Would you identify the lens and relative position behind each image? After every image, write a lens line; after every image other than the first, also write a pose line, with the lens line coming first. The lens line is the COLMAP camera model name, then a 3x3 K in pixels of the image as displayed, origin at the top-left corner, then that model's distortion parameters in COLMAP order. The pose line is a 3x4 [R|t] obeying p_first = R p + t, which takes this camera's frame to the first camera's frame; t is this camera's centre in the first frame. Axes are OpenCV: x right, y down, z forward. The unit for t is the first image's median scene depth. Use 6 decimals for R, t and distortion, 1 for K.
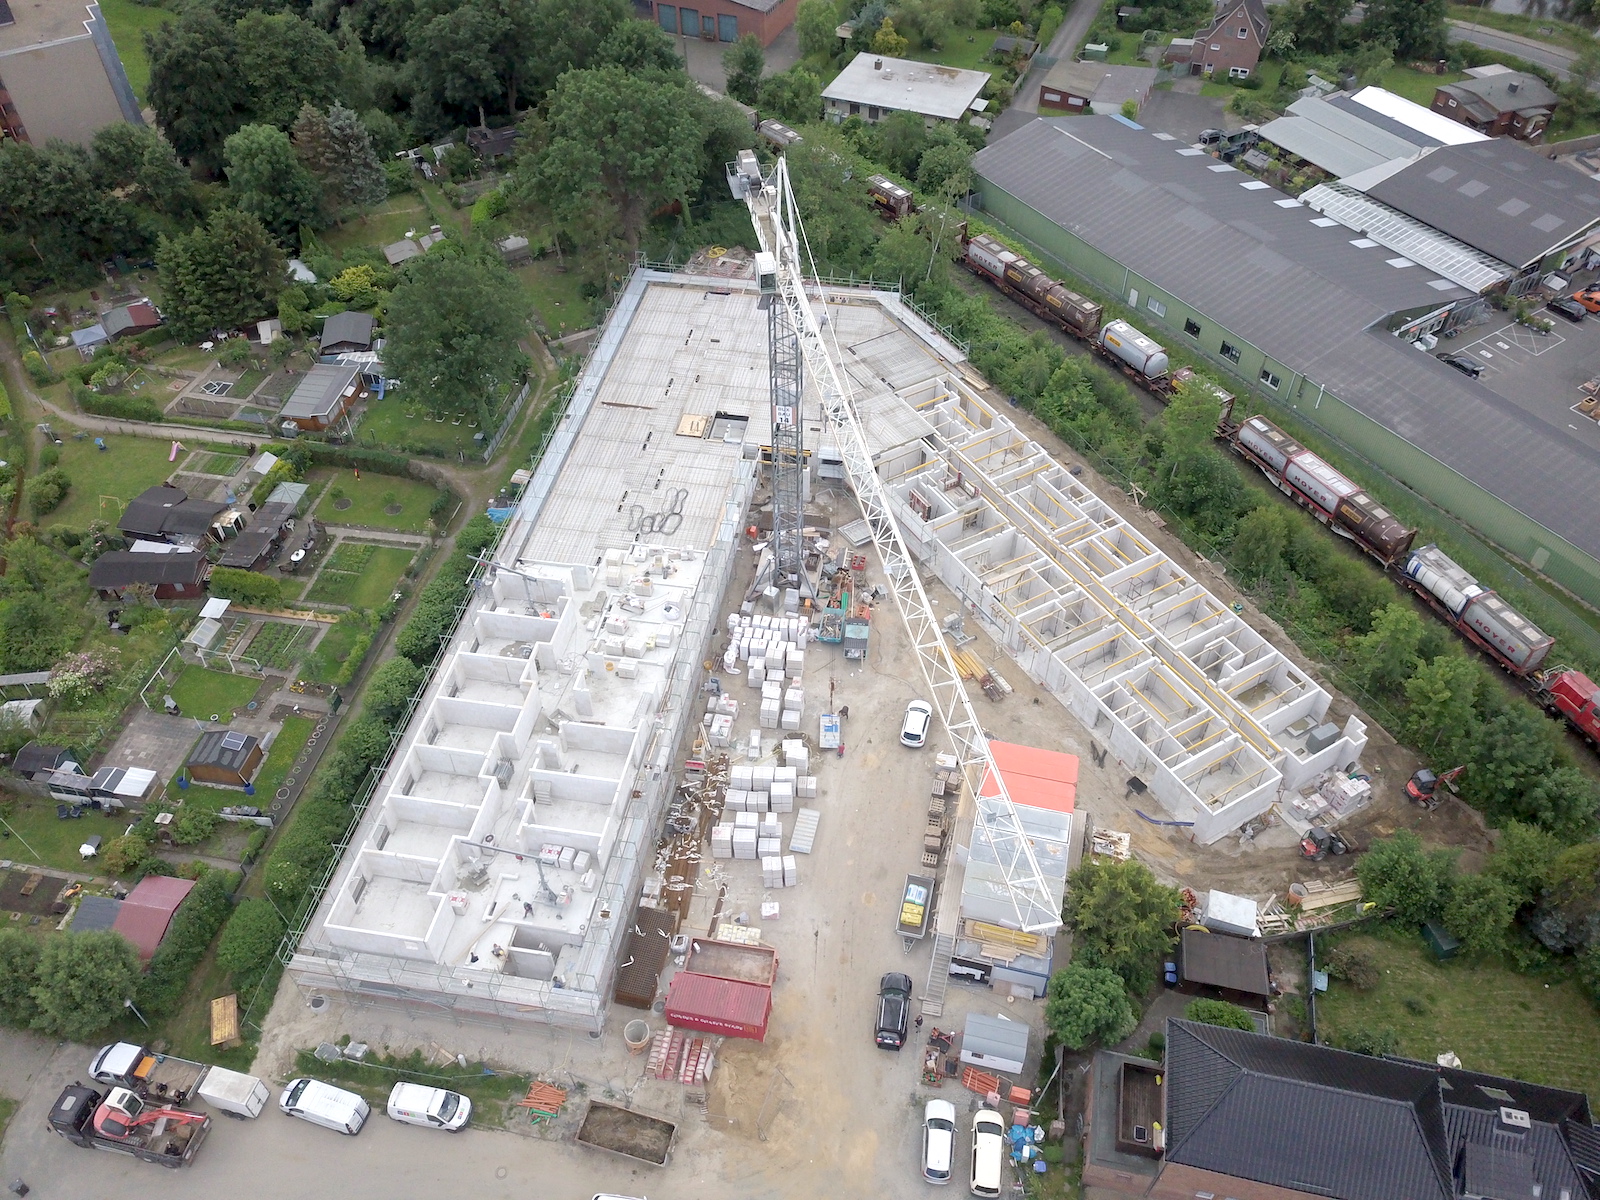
lens RADIAL K [[1216.5, 0, 798.7], [0, 1216.5, 596.5], [0, 0, 1]] dist [0.019772, -0.018578]
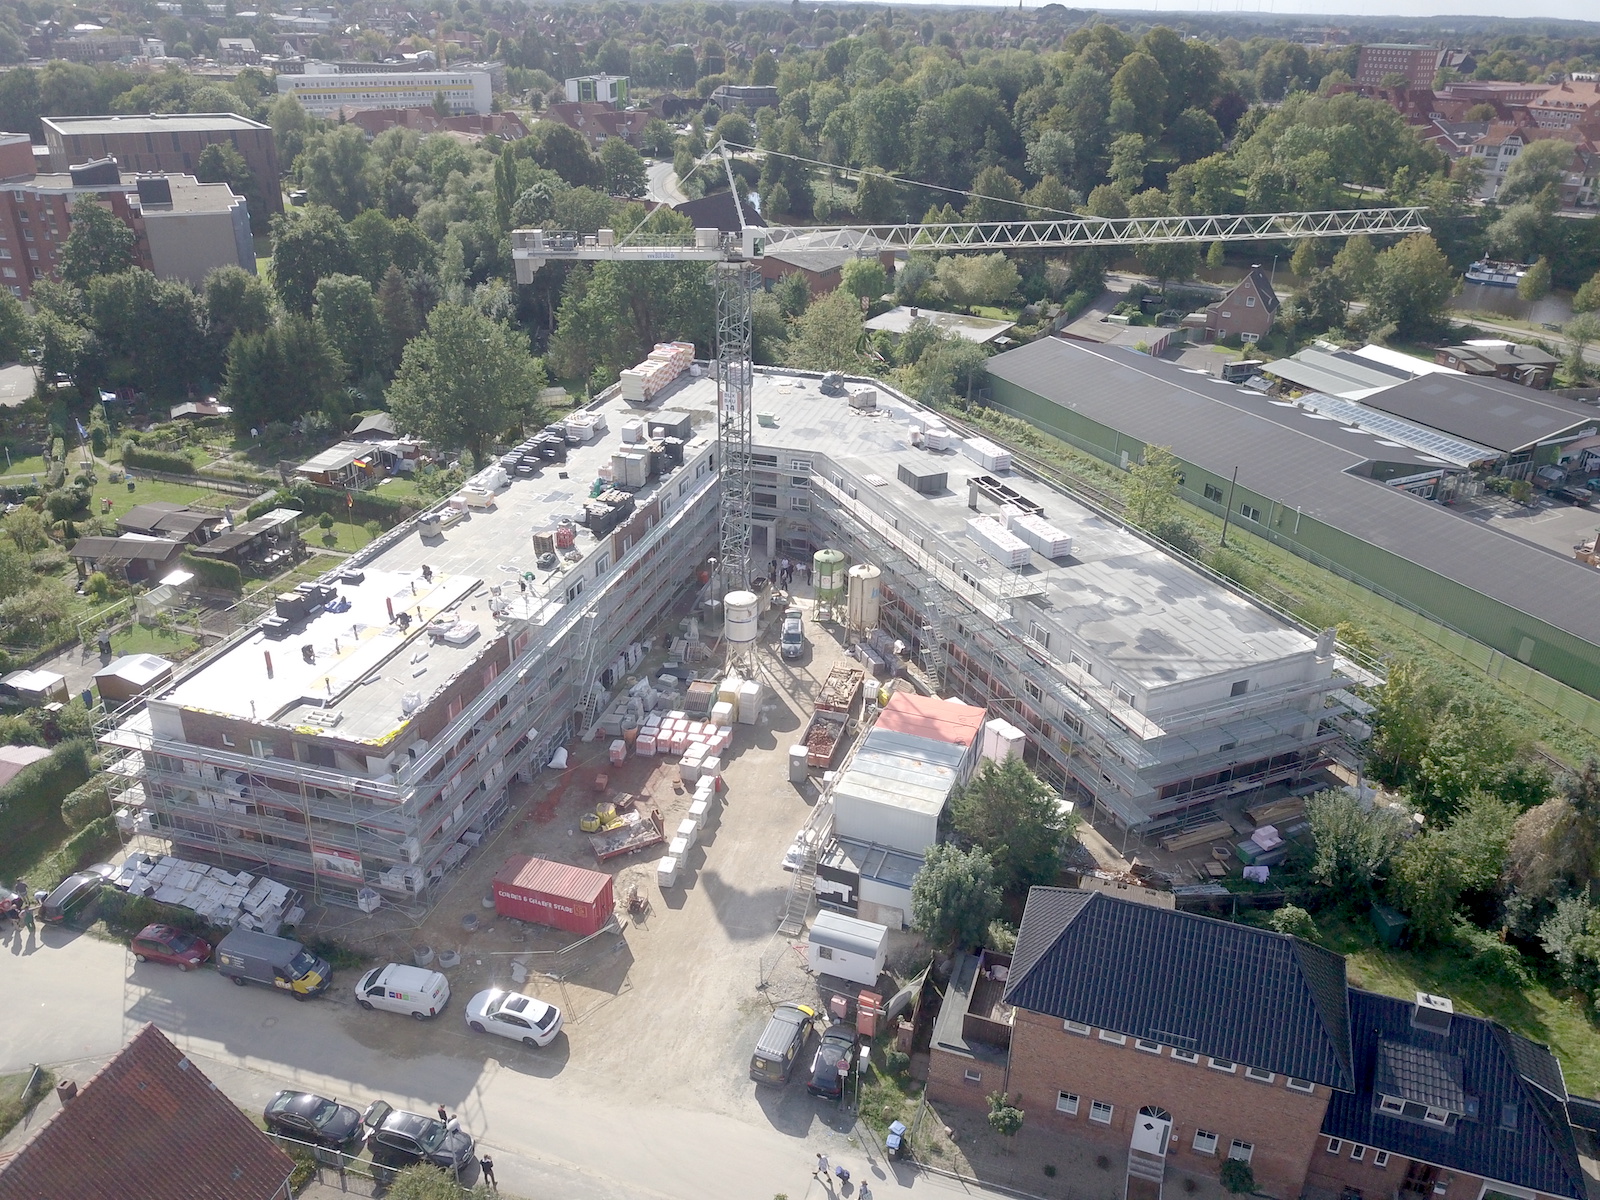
lens RADIAL K [[1216.5, 0, 796.5], [0, 1216.5, 601.8], [0, 0, 1]] dist [0.019772, -0.018578]
pose [[0.993282, 0.073716, -0.089204, 0.106717], [-0.098736, 0.941898, -0.321061, 0.243507], [0.060354, 0.327711, 0.942848, 0.052842]]
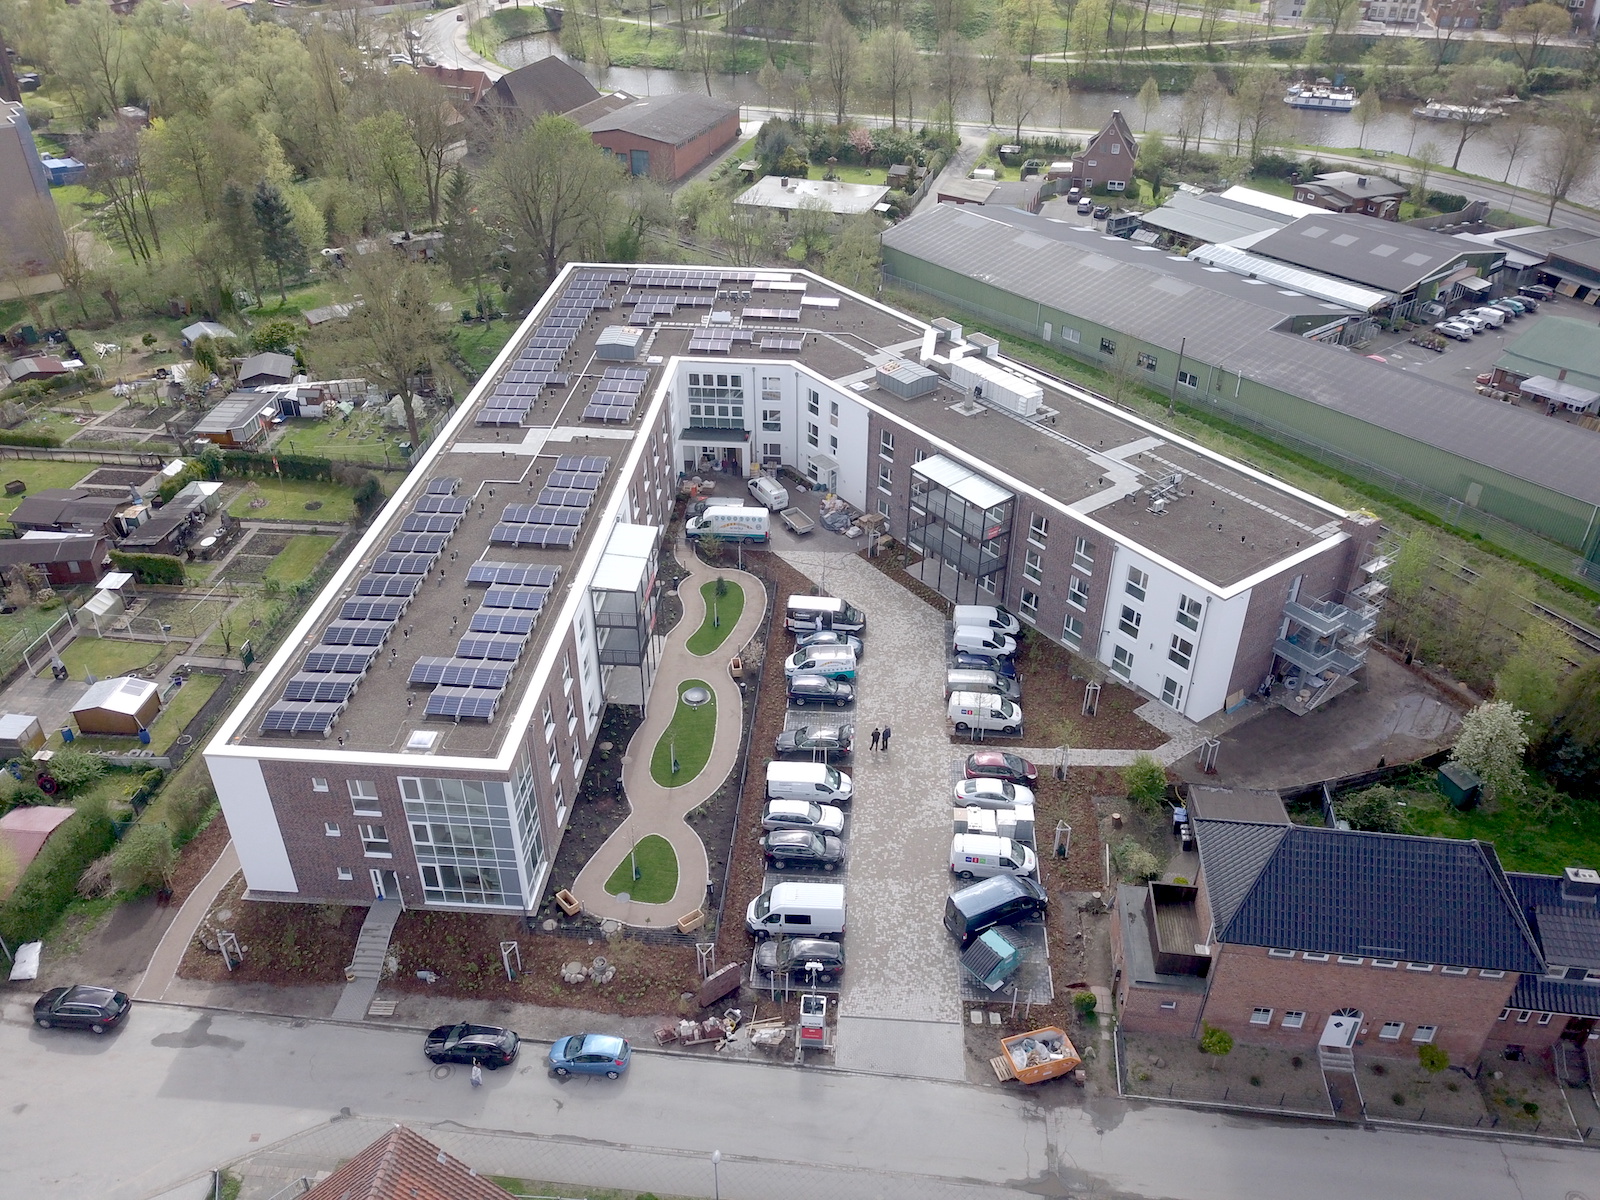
lens RADIAL K [[1216.5, 0, 798.7], [0, 1216.5, 600.1], [0, 0, 1]] dist [0.019772, -0.018578]
pose [[0.995980, -0.041960, 0.079138, -0.030039], [0.057608, 0.976599, -0.207211, 0.193575], [-0.068592, 0.210937, 0.975090, 0.055684]]
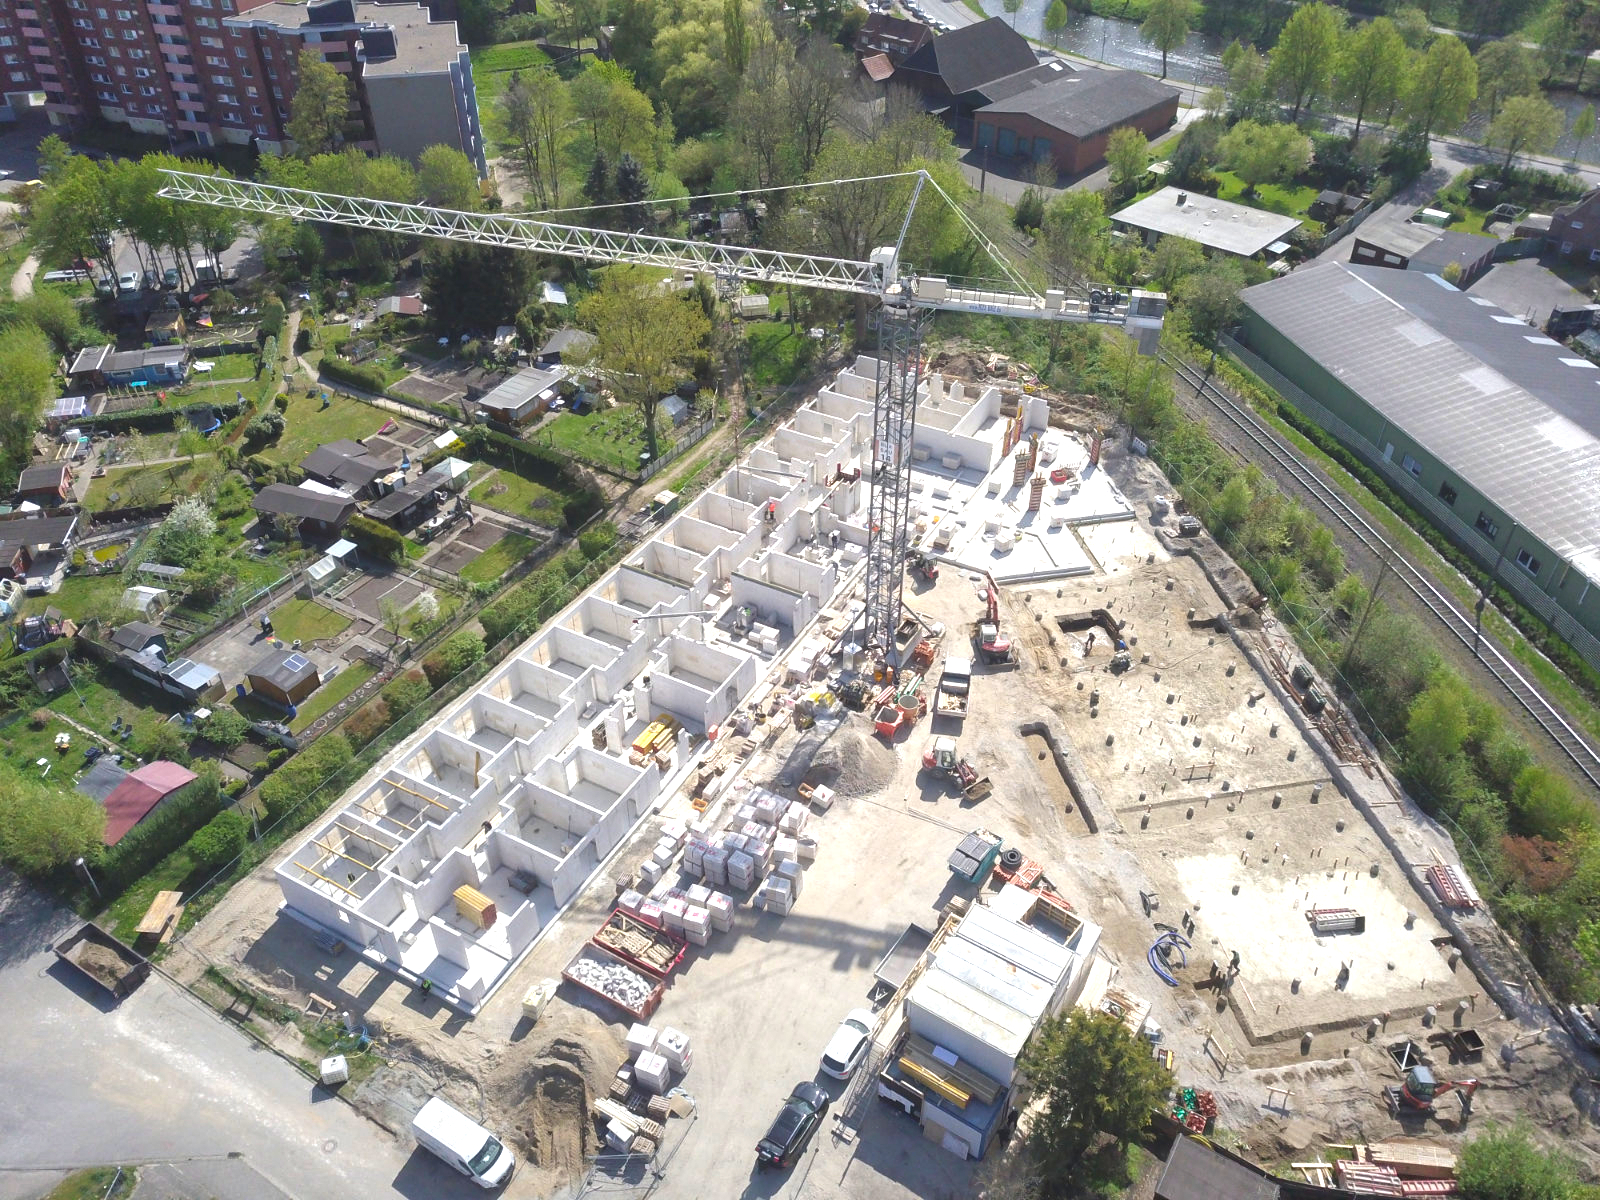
lens RADIAL K [[1216.5, 0, 800.6], [0, 1216.5, 592.8], [0, 0, 1]] dist [0.019772, -0.018578]
pose [[0.942284, 0.206427, -0.263607, 0.137163], [-0.239726, 0.965596, -0.100775, 0.045017], [0.233735, 0.158152, 0.959352, 0.079699]]
